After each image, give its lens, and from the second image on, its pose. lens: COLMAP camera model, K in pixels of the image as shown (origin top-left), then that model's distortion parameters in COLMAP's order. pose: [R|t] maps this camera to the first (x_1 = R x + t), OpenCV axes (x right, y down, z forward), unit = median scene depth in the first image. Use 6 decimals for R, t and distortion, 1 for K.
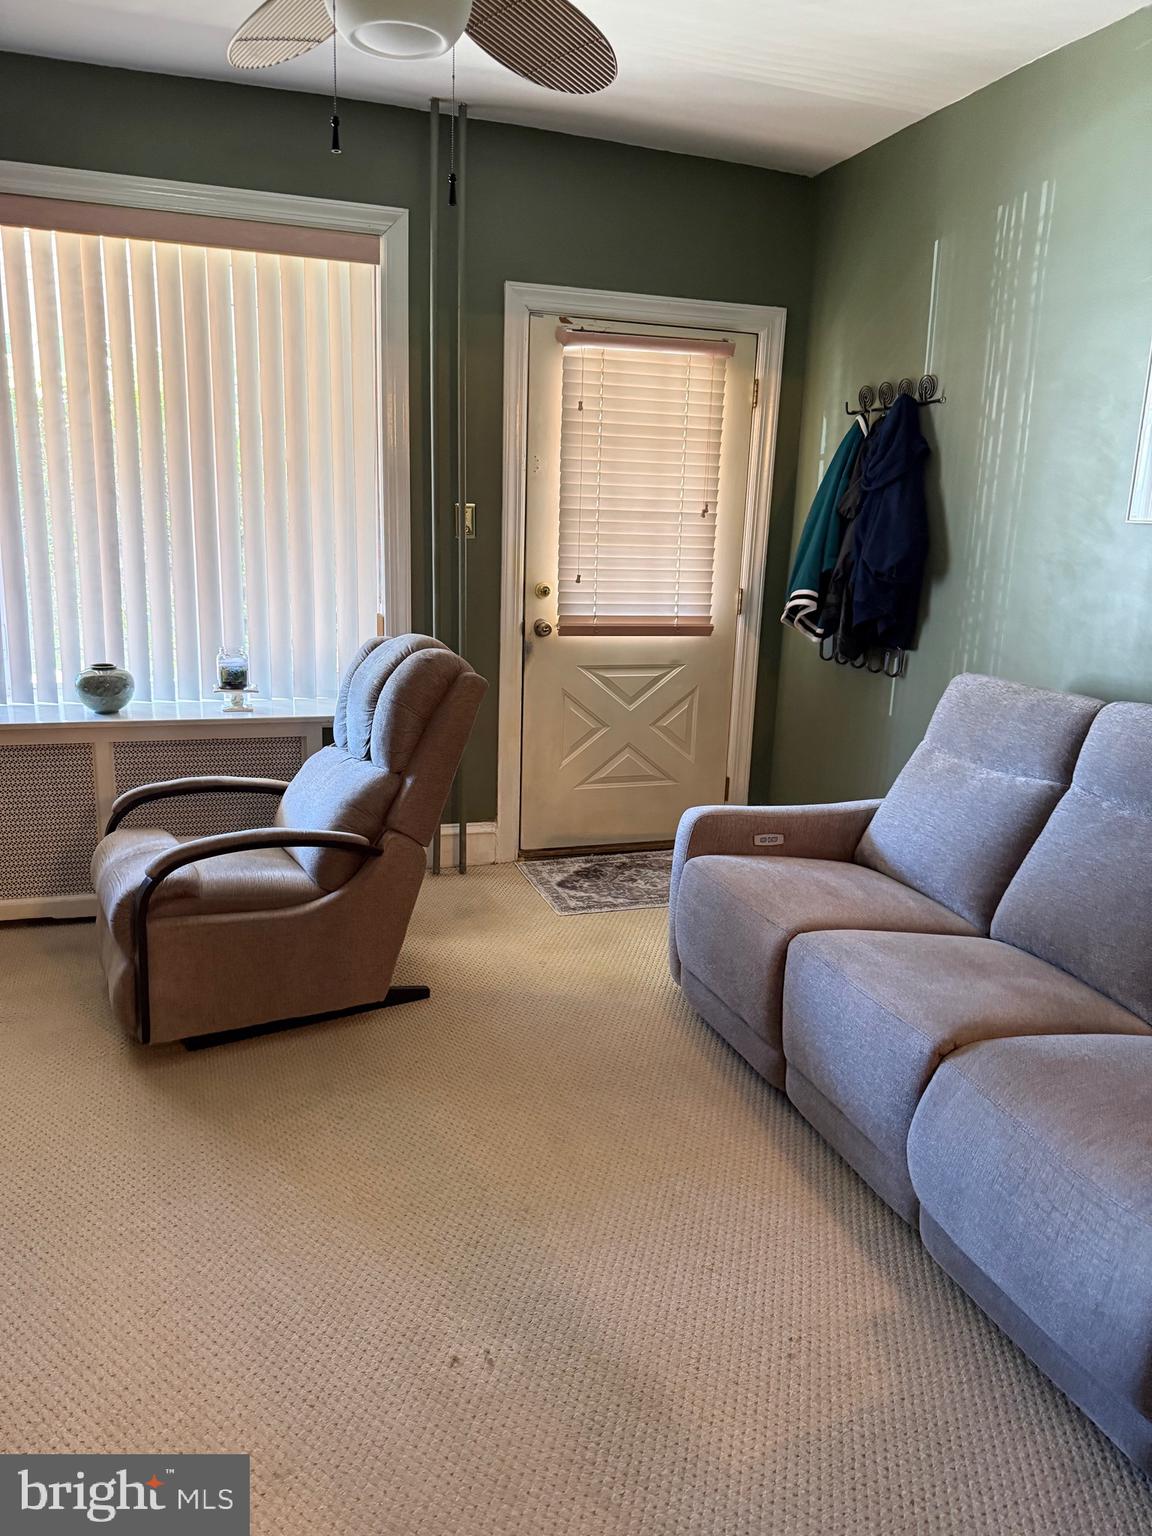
lens RADIAL K [[1086.5, 0, 570.3], [0, 1086.5, 767.3], [0, 0, 1]] dist [0.067173, -0.071243]
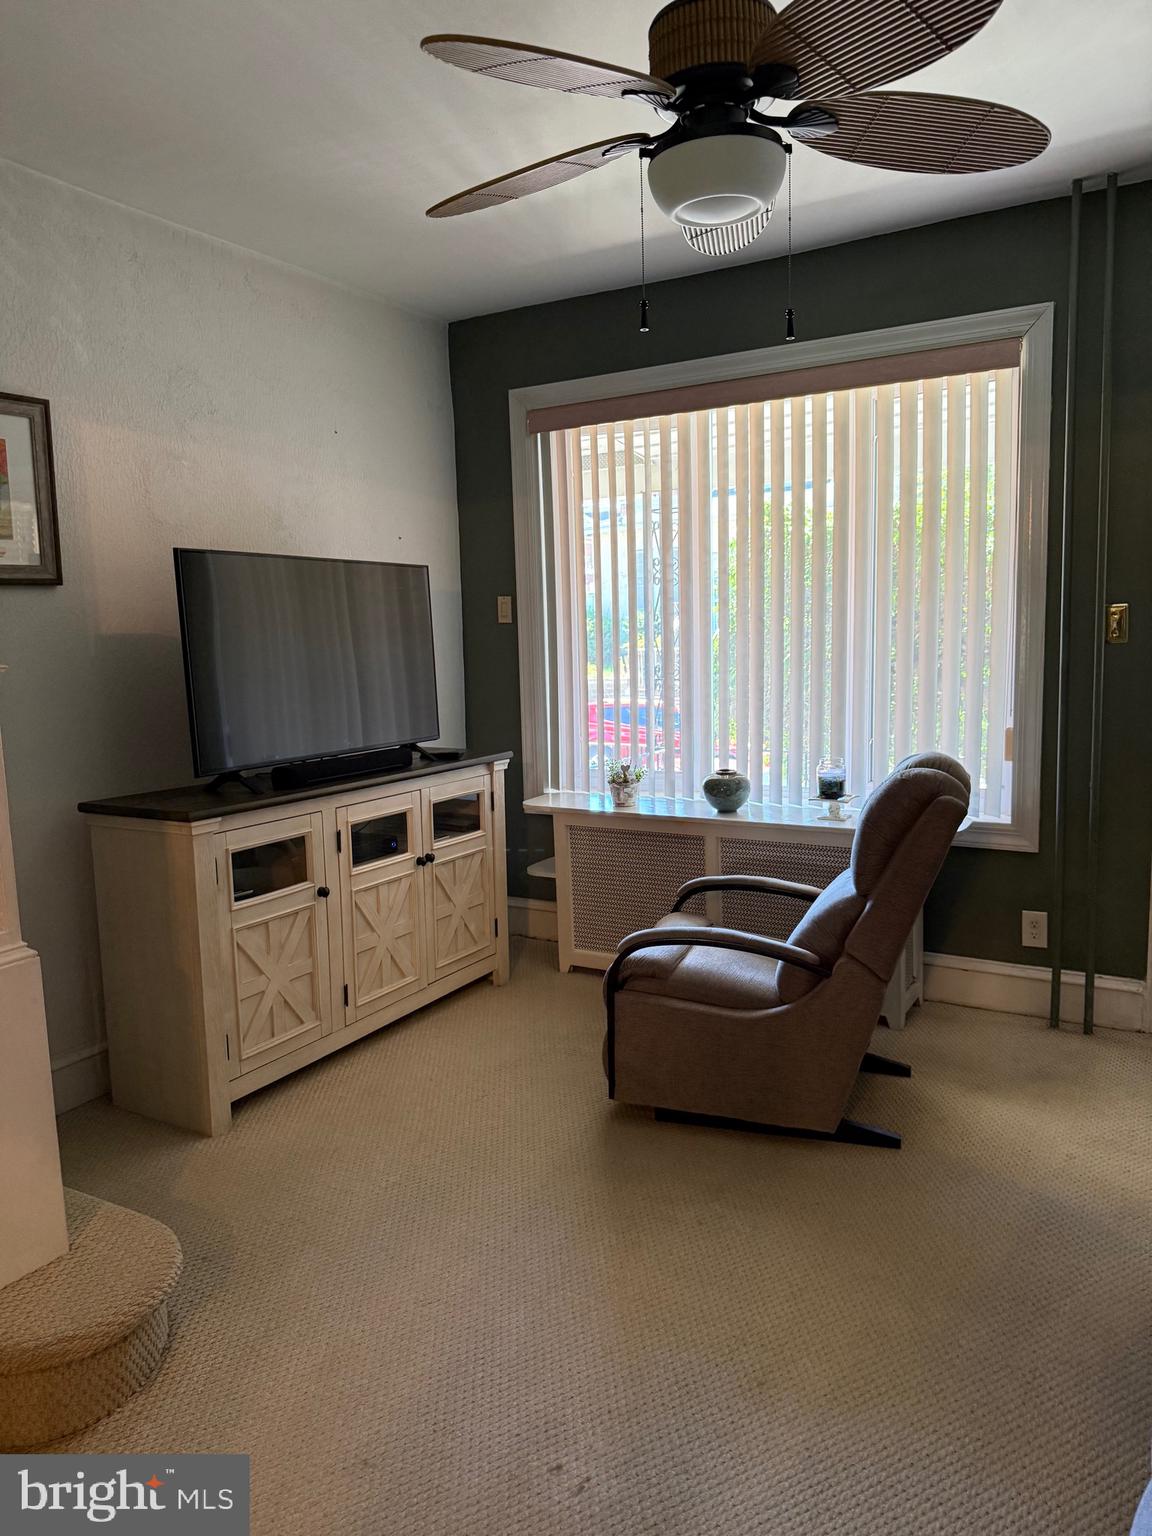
lens RADIAL K [[1086.5, 0, 577.5], [0, 1086.5, 770.0], [0, 0, 1]] dist [0.067173, -0.071243]
pose [[0.662105, 0.049916, -0.747747, 0.317679], [-0.118041, 0.992271, -0.038283, -0.031143], [0.740056, 0.113612, 0.662880, 0.134009]]
